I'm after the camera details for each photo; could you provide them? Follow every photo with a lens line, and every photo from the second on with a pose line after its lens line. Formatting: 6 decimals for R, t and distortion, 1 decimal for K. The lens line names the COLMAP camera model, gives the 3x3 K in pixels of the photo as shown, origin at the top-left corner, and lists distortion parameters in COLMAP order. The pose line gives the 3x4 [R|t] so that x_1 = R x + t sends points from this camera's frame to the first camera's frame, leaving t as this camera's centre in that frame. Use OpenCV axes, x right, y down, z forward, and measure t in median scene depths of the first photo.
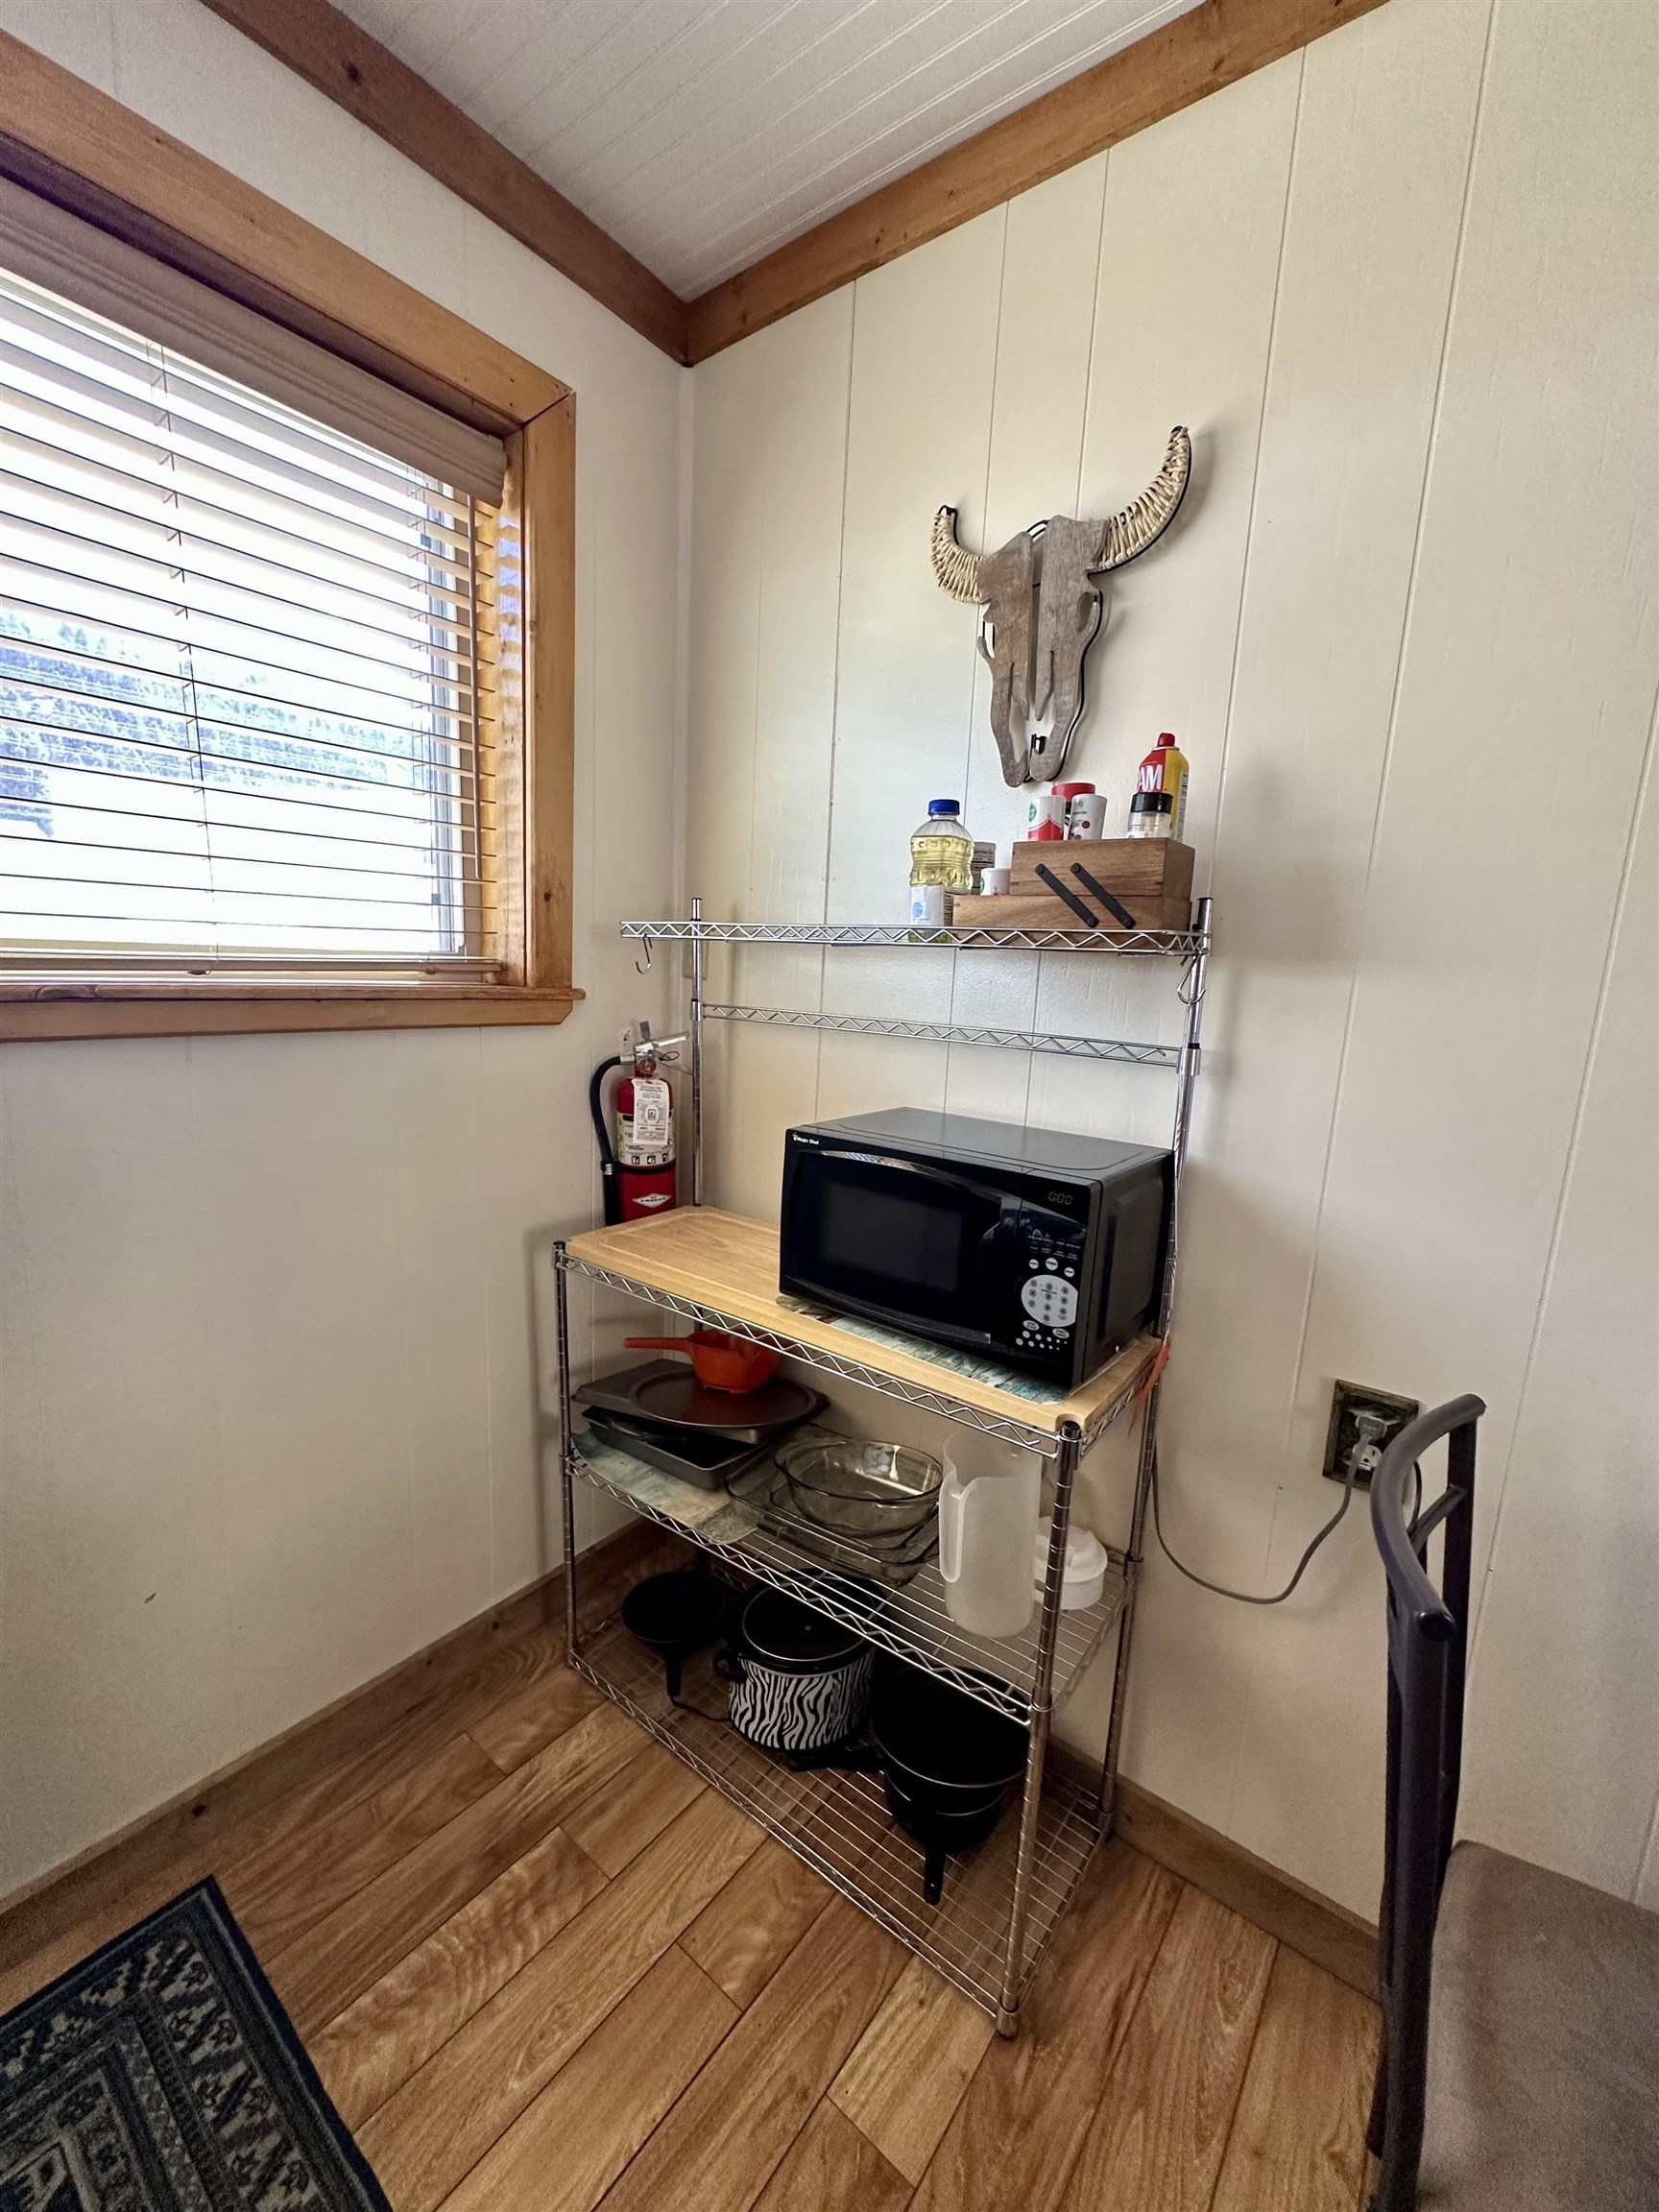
lens RADIAL K [[885.3, 0, 829.5], [0, 885.3, 1106.0], [0, 0, 1]] dist [-0.000054, 0.000134]
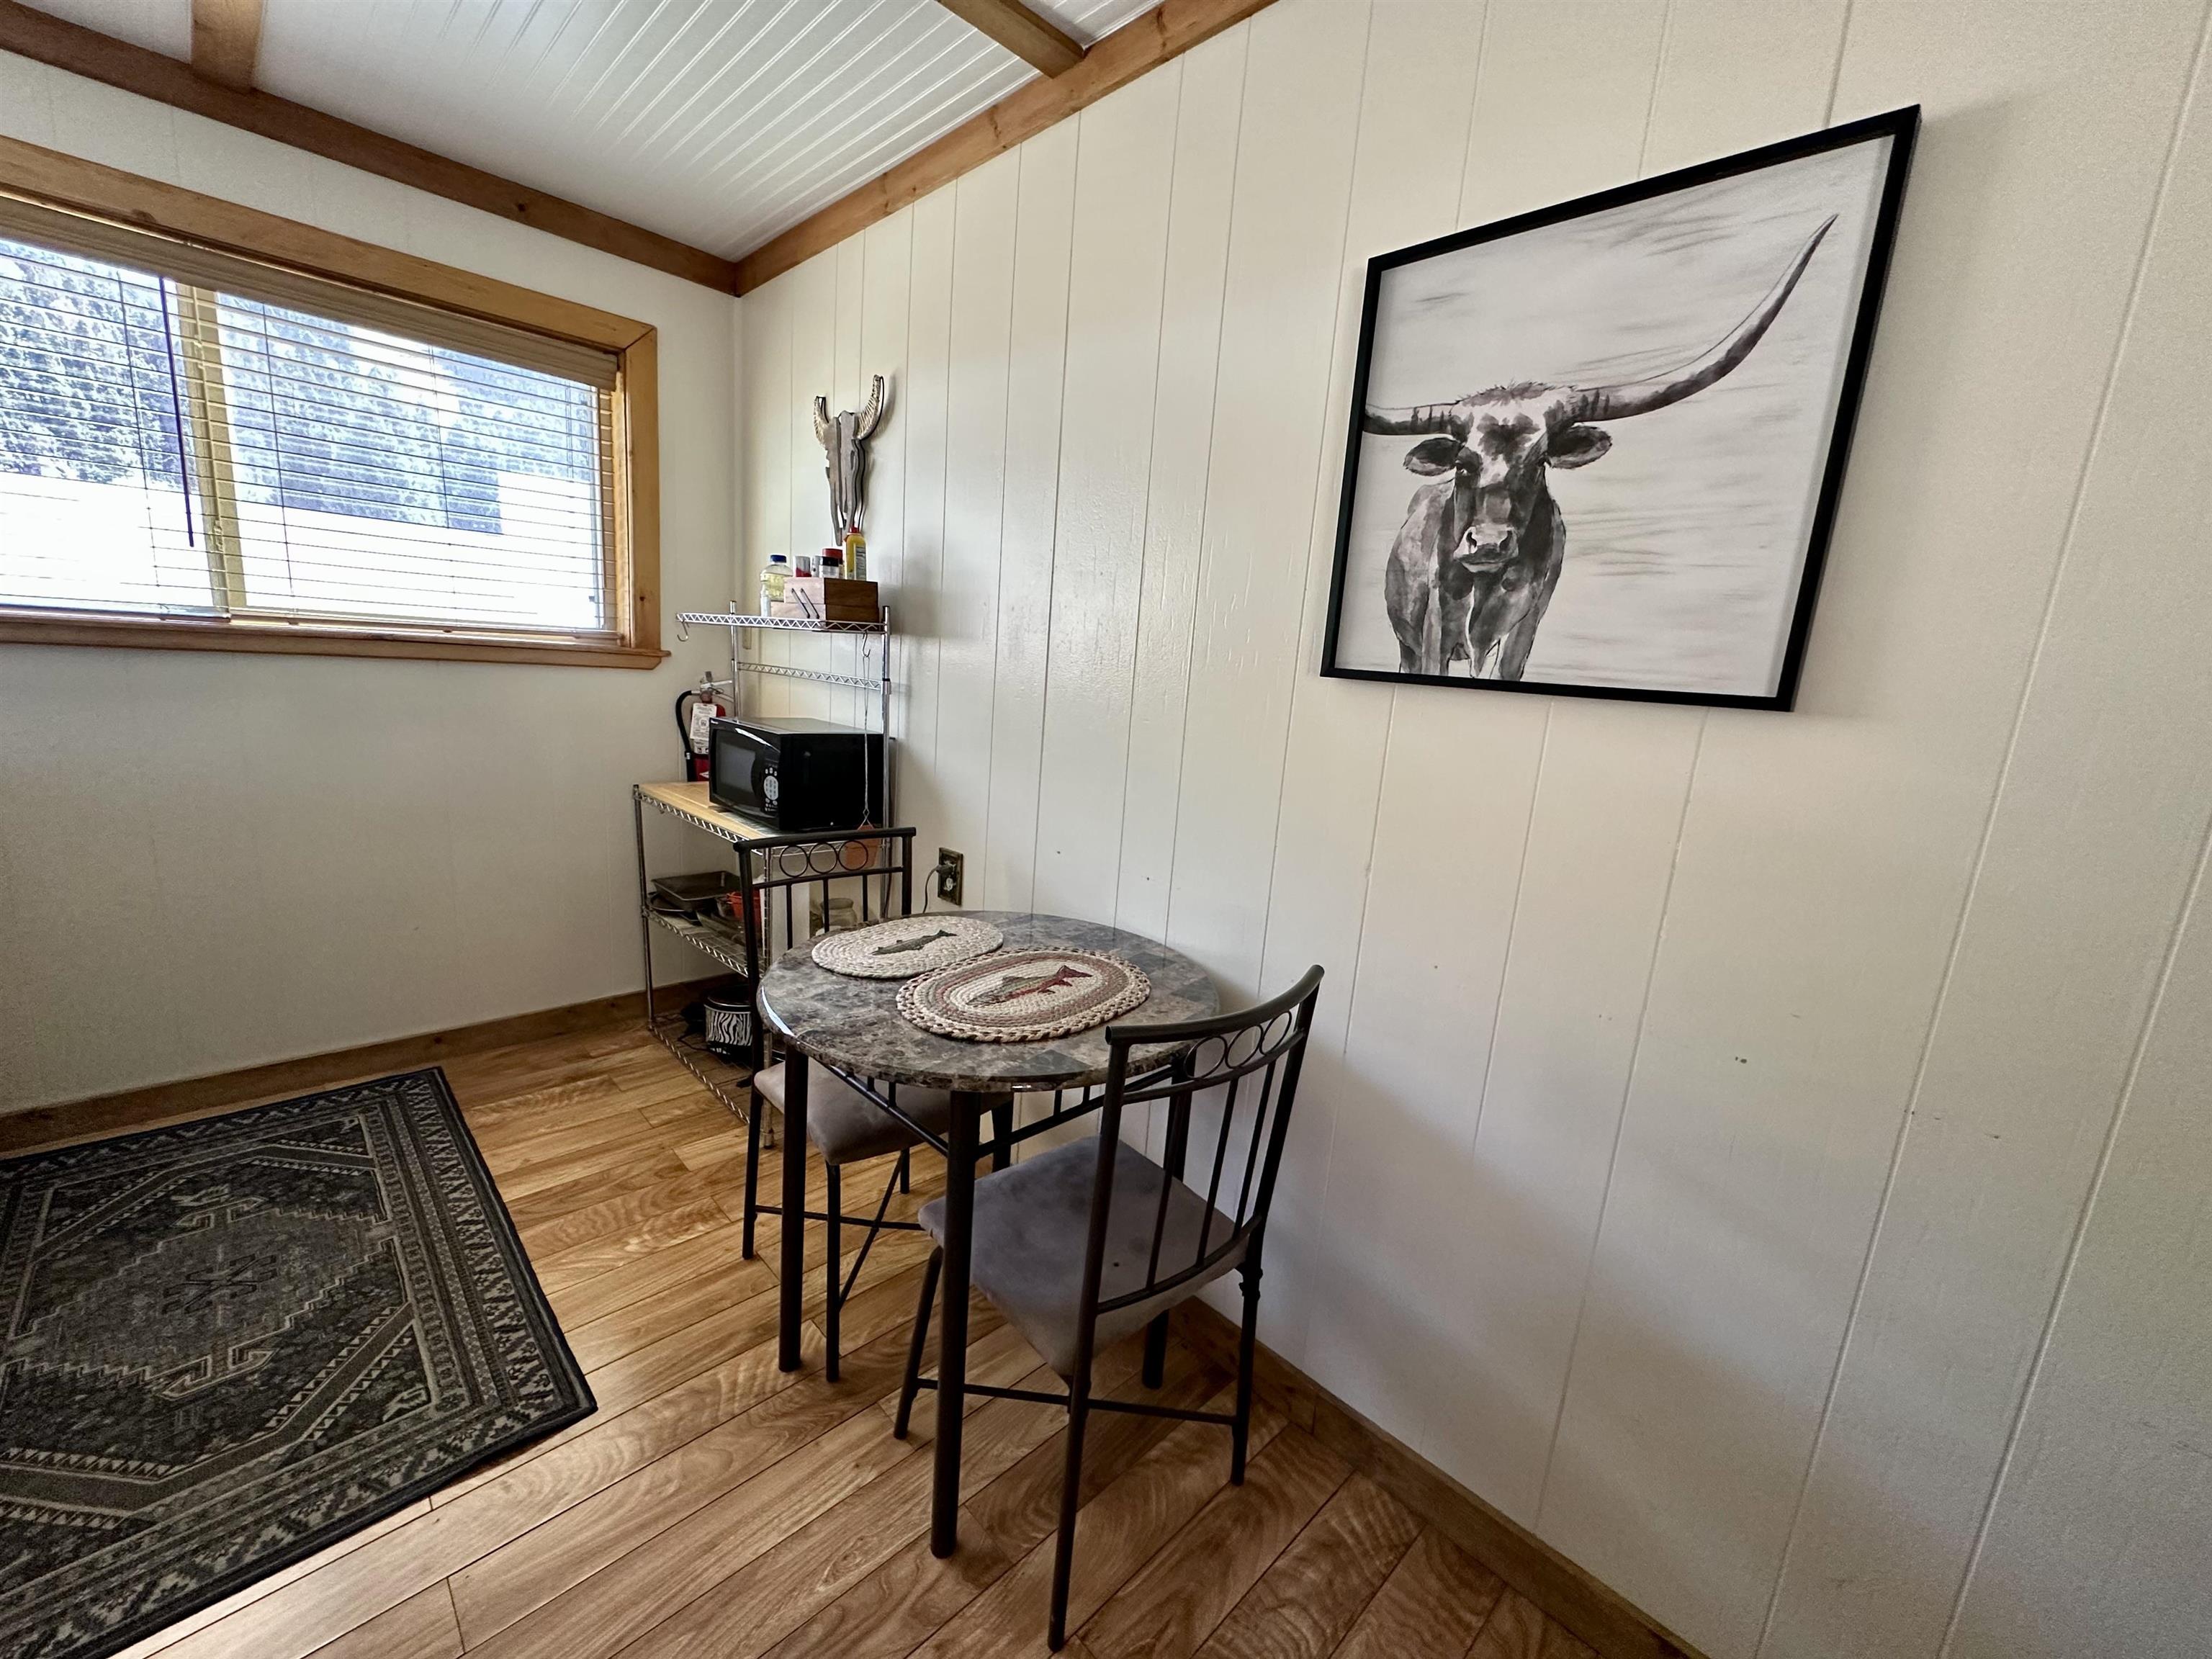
lens RADIAL K [[863.3, 0, 1134.7], [0, 863.3, 839.0], [0, 0, 1]] dist [-0.023207, 0.000045]
pose [[0.994818, 0.054578, -0.085780, 0.894671], [-0.052128, 0.998173, 0.030558, 0.156565], [0.087291, -0.025928, 0.995845, -0.697287]]
